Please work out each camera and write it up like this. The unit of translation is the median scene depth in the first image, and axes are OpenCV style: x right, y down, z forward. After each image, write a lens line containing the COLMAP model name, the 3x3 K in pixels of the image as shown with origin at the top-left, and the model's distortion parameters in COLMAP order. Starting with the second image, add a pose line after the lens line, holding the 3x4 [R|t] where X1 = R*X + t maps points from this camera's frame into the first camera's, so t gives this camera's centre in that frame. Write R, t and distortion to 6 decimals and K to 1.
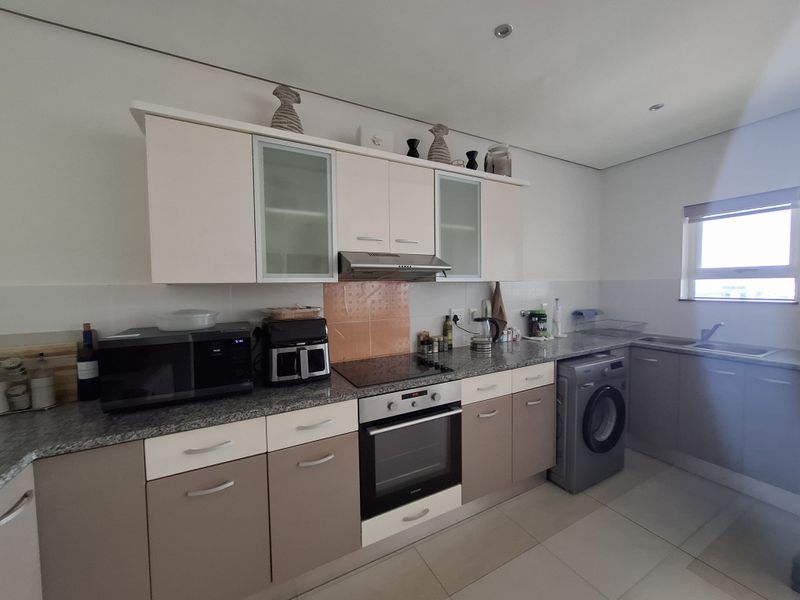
lens RADIAL K [[320.2, 0, 398.2], [0, 320.2, 302.2], [0, 0, 1]] dist [0.002388, 0.000319]
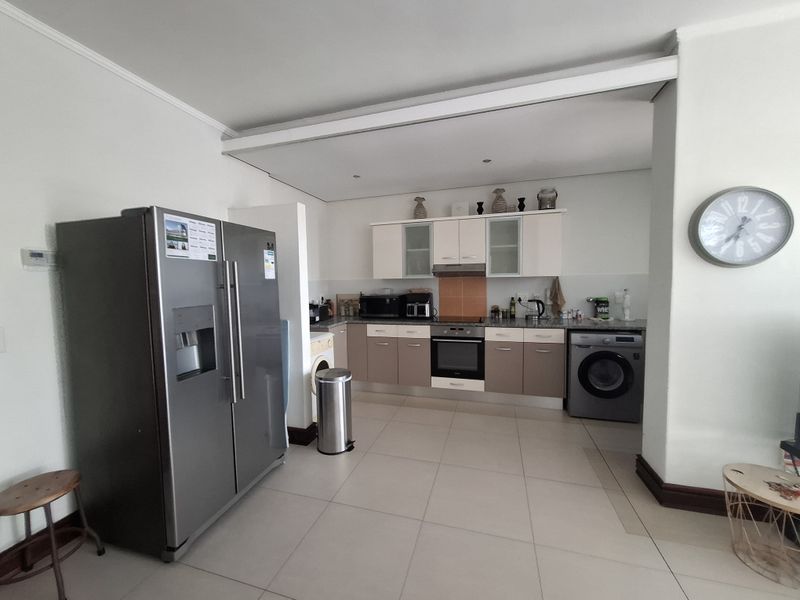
lens RADIAL K [[320.2, 0, 399.8], [0, 320.2, 299.8], [0, 0, 1]] dist [0.002388, 0.000319]
pose [[0.708976, 0.046952, -0.703668, 1.209231], [-0.026798, 0.998854, 0.039648, 0.007122], [0.704723, -0.009253, 0.709422, -0.773134]]
